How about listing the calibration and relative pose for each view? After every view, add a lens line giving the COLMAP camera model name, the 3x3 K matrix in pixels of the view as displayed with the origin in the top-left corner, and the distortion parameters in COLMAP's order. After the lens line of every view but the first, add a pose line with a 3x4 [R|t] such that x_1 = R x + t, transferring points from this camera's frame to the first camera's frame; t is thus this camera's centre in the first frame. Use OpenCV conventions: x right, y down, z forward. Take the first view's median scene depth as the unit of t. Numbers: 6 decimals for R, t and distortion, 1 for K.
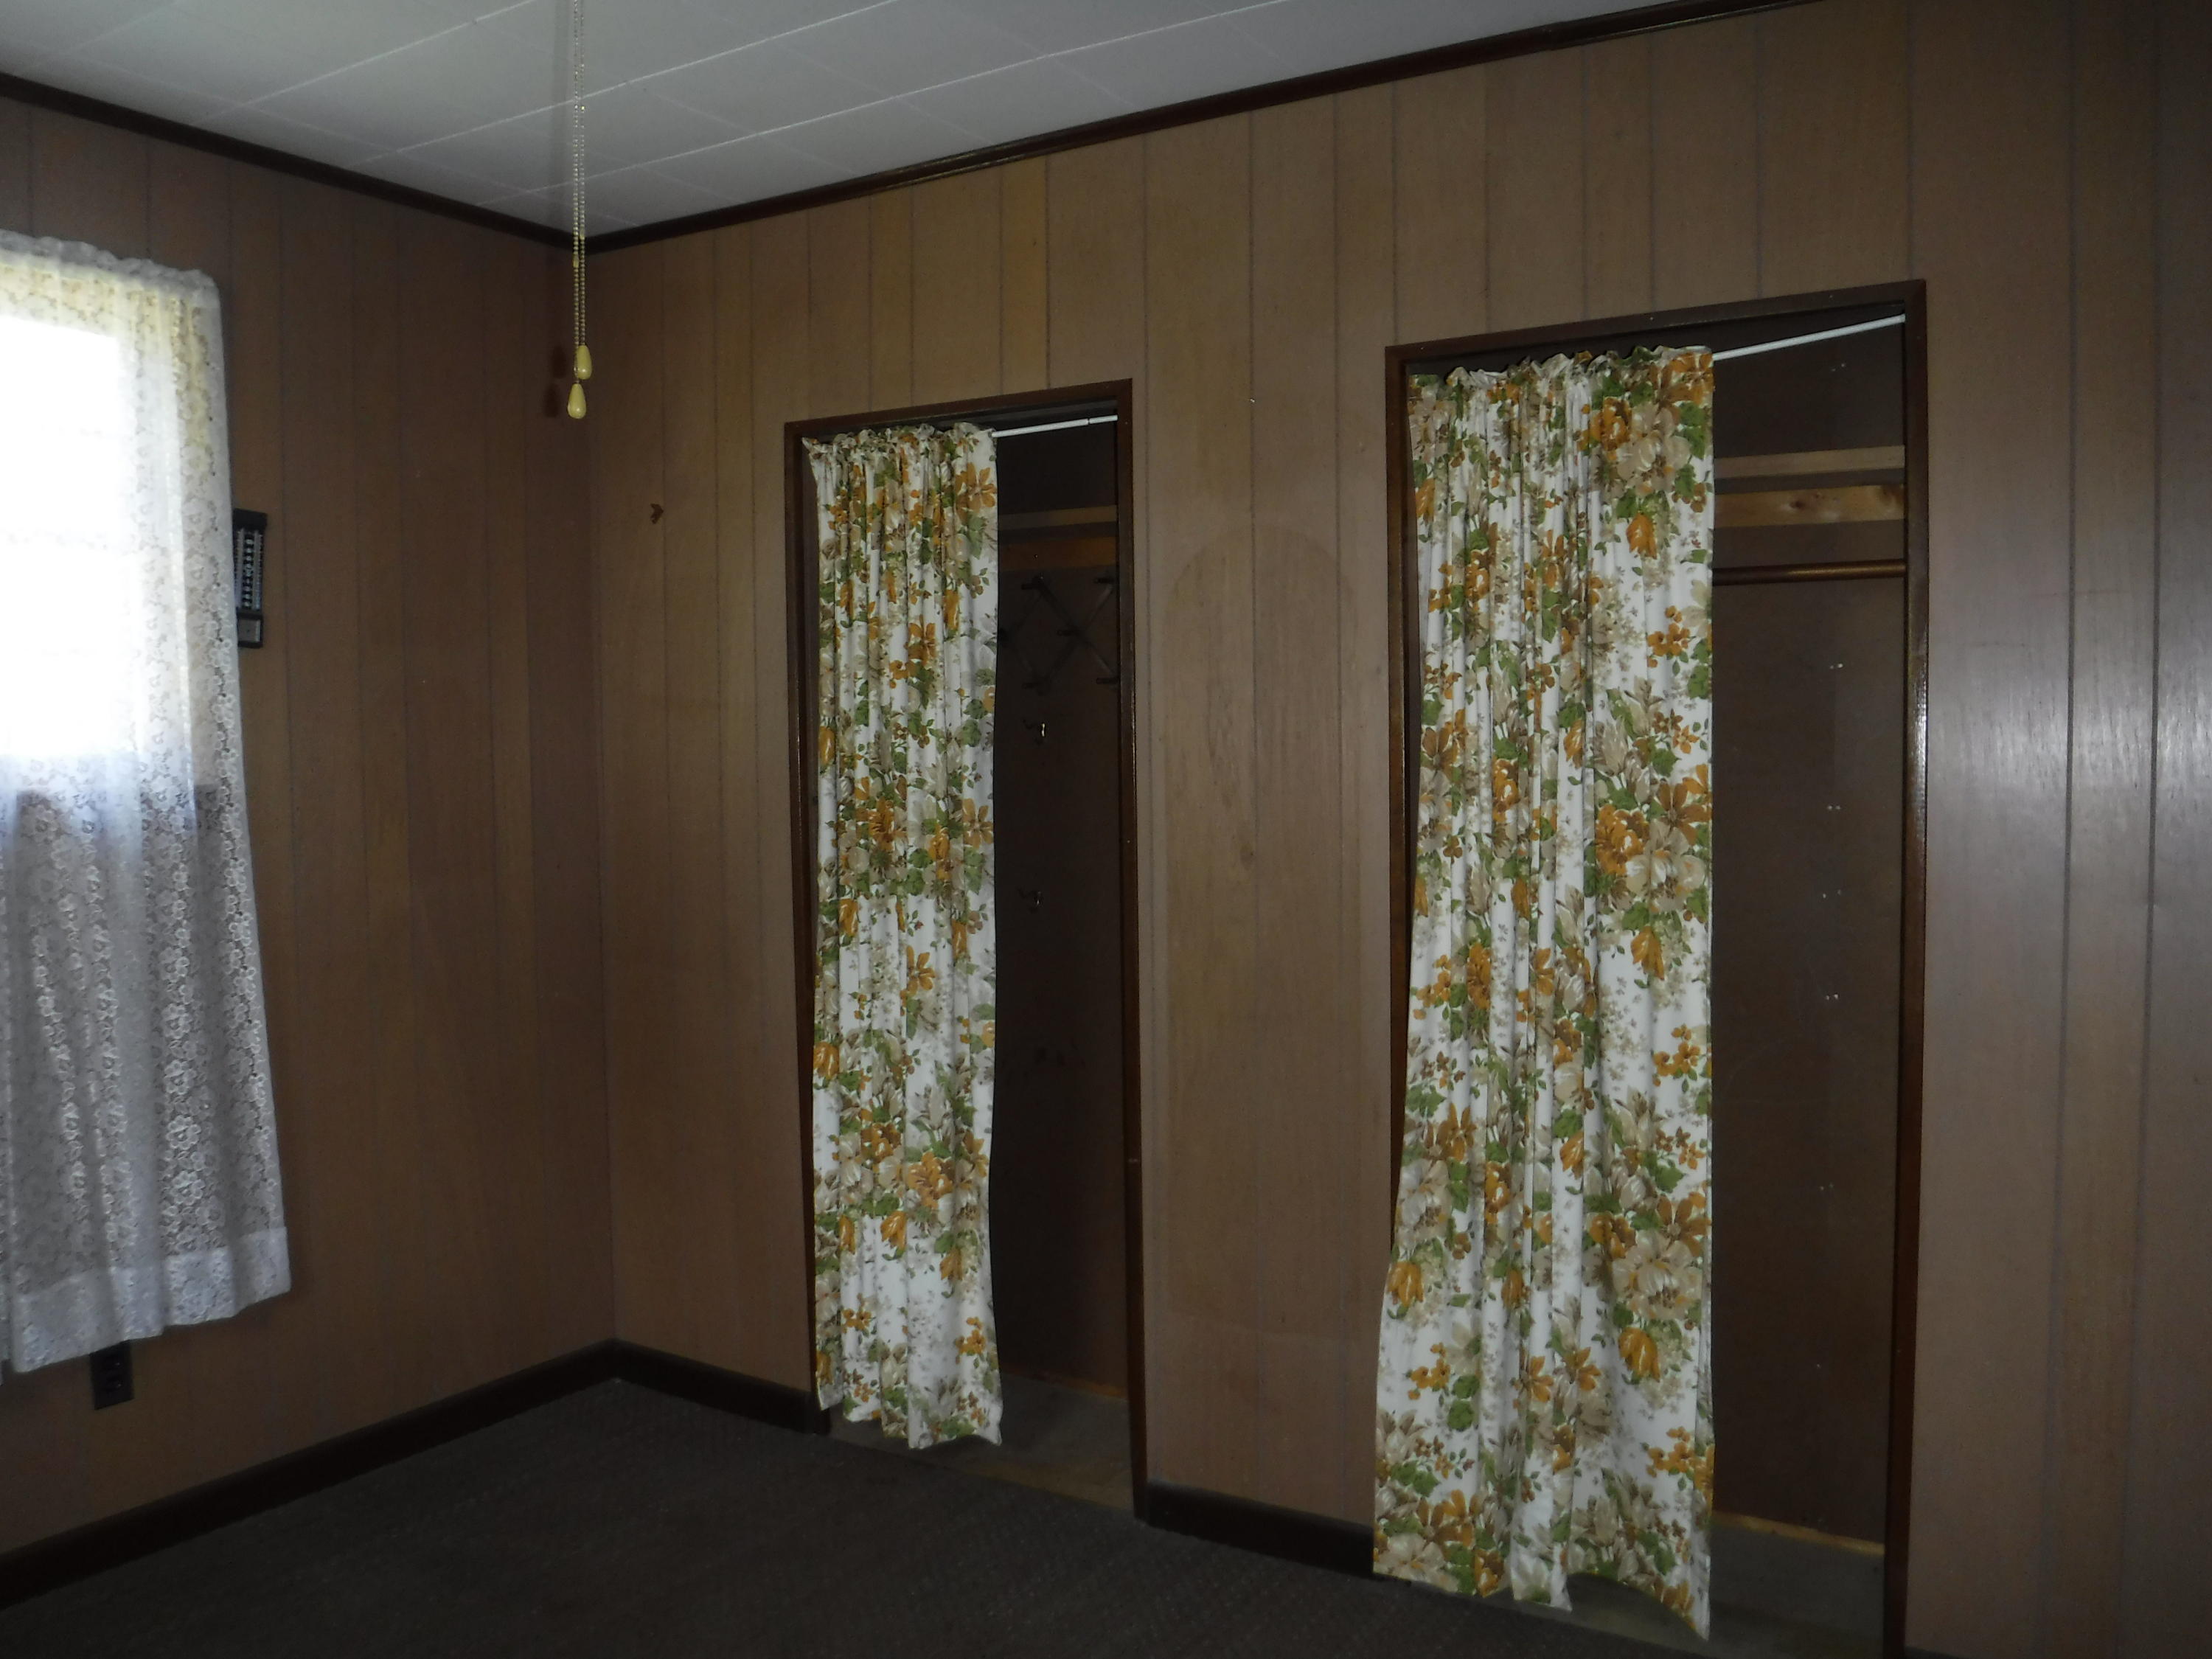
lens RADIAL K [[1851.0, 0, 1106.6], [0, 1851.0, 840.2], [0, 0, 1]] dist [-0.012858, -0.002184]
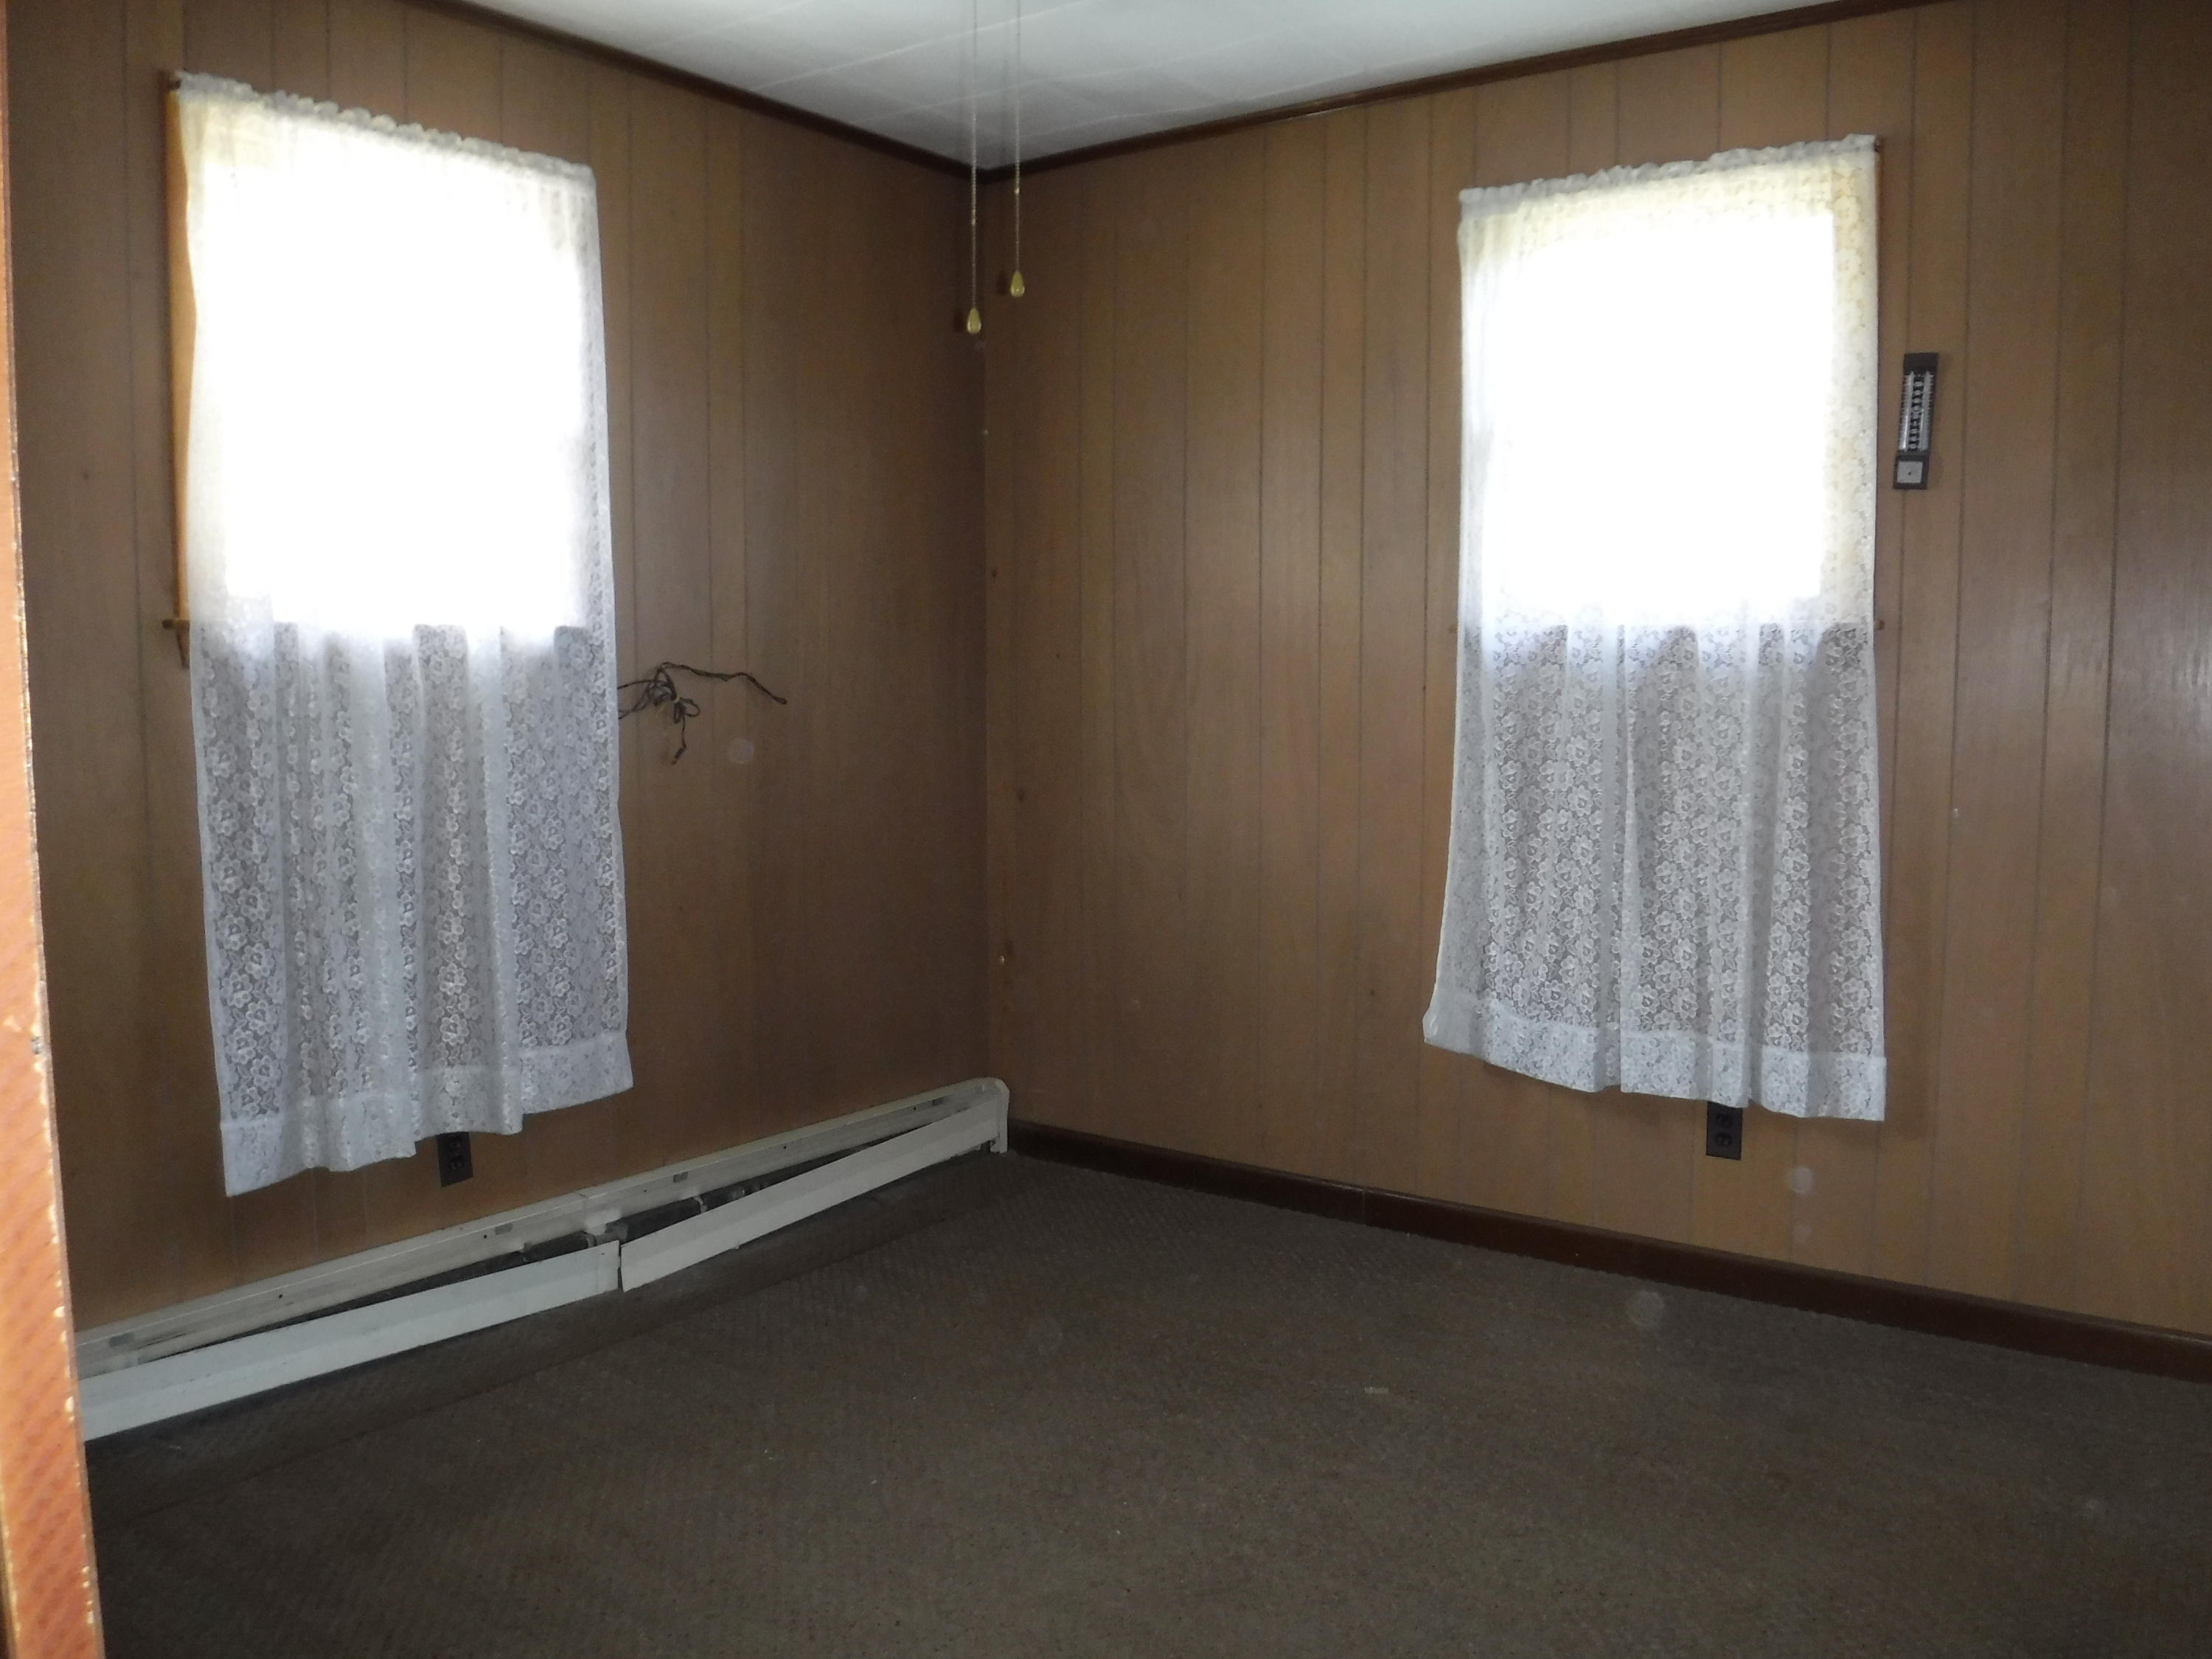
lens RADIAL K [[1851.0, 0, 1106.2], [0, 1851.0, 817.0], [0, 0, 1]] dist [-0.012858, -0.002184]
pose [[-0.059593, 0.099995, -0.993202, 0.609266], [-0.051157, 0.993357, 0.103080, -0.007283], [0.996911, 0.056952, -0.054082, 0.640966]]
